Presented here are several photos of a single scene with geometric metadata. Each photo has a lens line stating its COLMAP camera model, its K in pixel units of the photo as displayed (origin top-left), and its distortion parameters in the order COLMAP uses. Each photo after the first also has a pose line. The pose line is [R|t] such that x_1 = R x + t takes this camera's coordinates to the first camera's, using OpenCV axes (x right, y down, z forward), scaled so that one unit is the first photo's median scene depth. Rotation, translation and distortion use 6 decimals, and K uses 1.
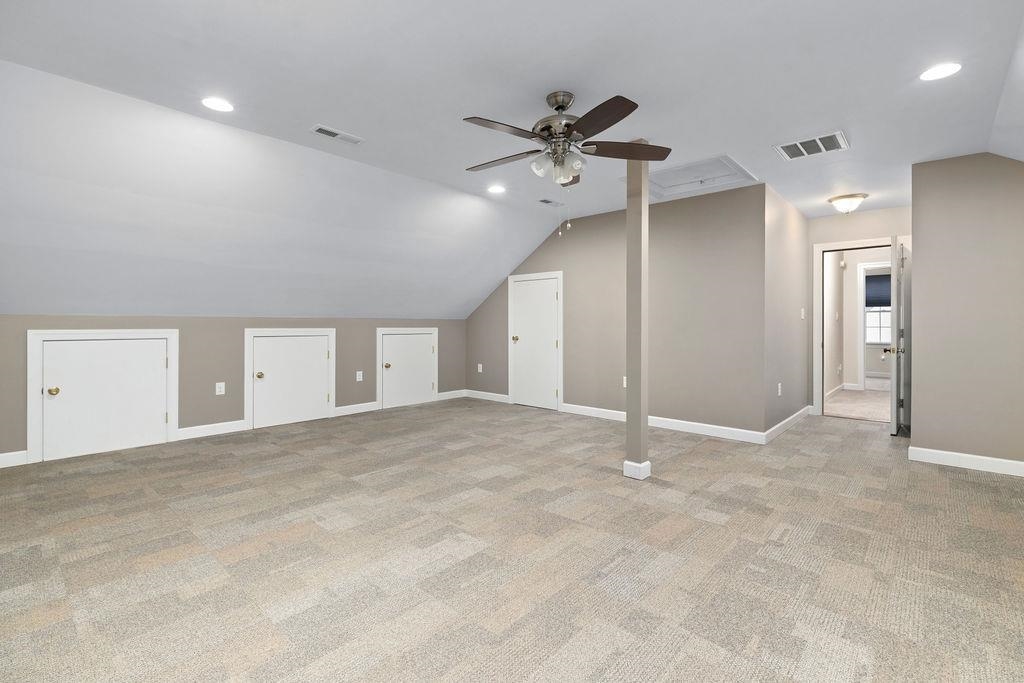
lens RADIAL K [[462.4, 0, 512.2], [0, 462.4, 326.9], [0, 0, 1]] dist [0.001715, -0.000285]
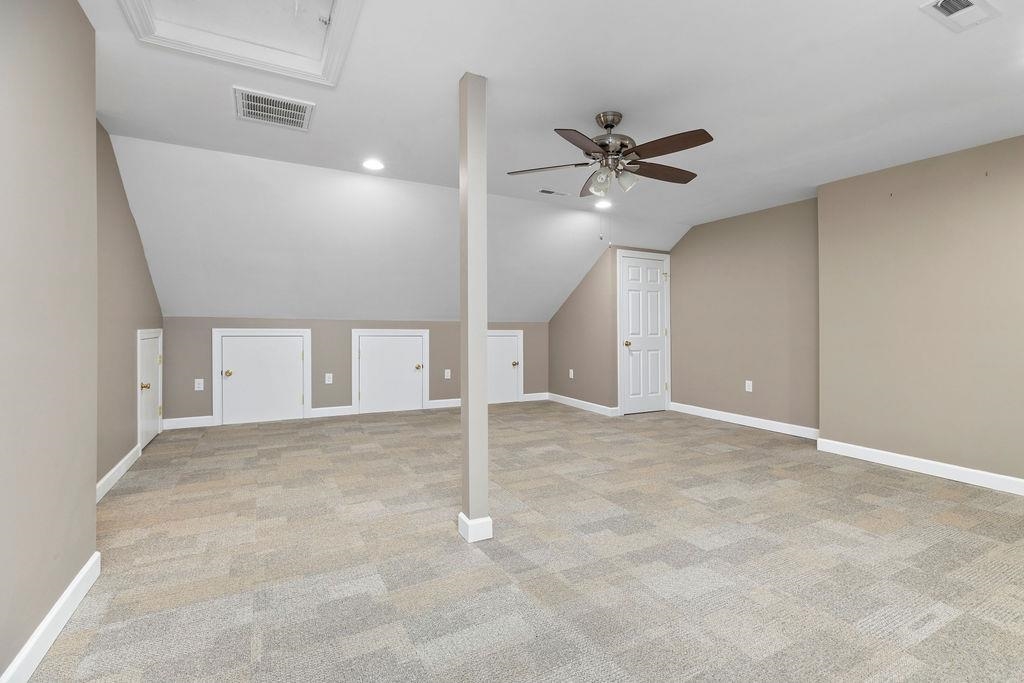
lens RADIAL K [[471.9, 0, 514.9], [0, 471.9, 327.0], [0, 0, 1]] dist [0.002656, 0.000161]
pose [[-0.945912, -0.008496, 0.324312, -0.032658], [-0.006688, 0.999955, 0.006688, -0.012930], [-0.324354, 0.004158, -0.945927, 2.007586]]
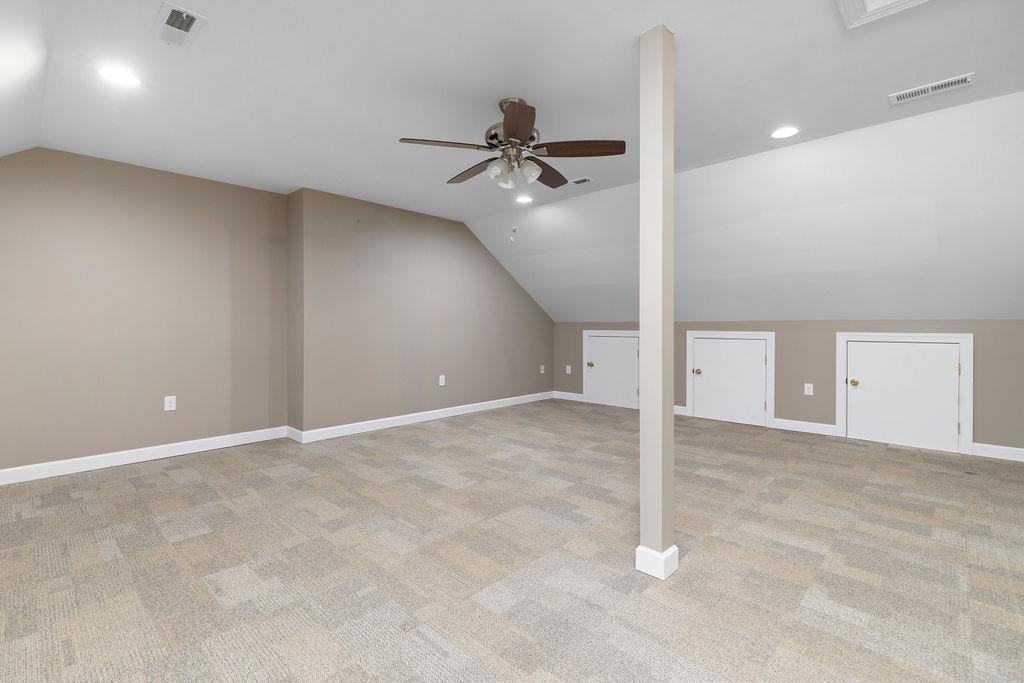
lens RADIAL K [[462.4, 0, 512.2], [0, 462.4, 326.9], [0, 0, 1]] dist [0.001715, -0.000285]
pose [[-0.013719, -0.000511, -0.999906, 1.077737], [-0.006360, 0.999980, -0.000423, -0.007342], [0.999886, 0.006353, -0.013722, 0.965731]]
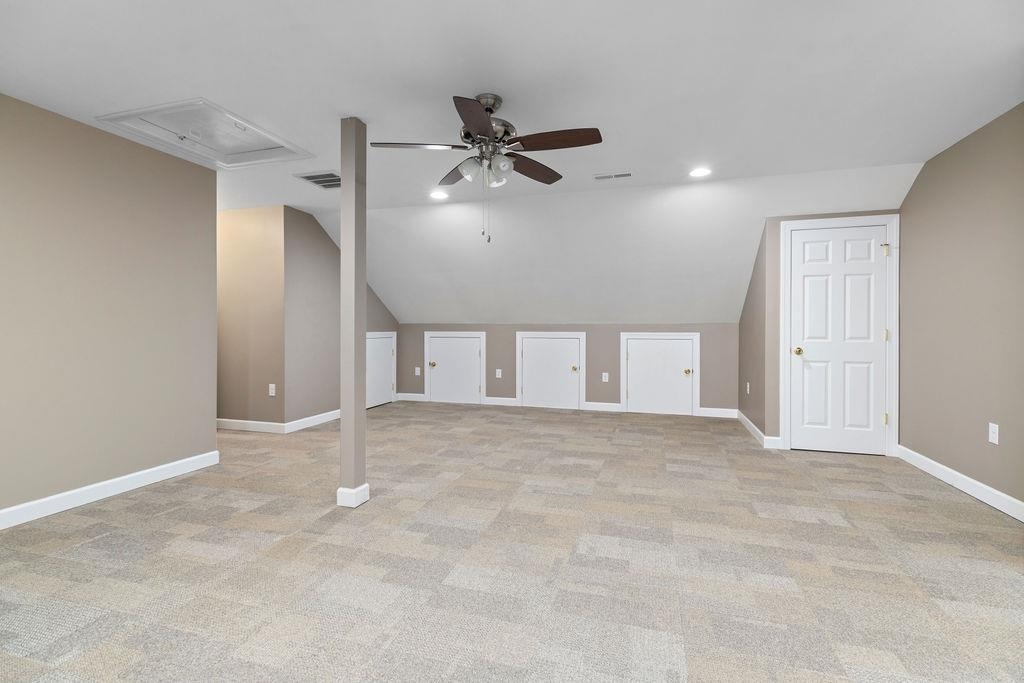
lens RADIAL K [[462.4, 0, 512.2], [0, 462.4, 326.9], [0, 0, 1]] dist [0.001715, -0.000285]
pose [[-0.432010, 0.001858, 0.901867, -0.779124], [0.004757, 0.999989, 0.000219, -0.011479], [-0.901856, 0.004385, -0.432014, 1.319868]]
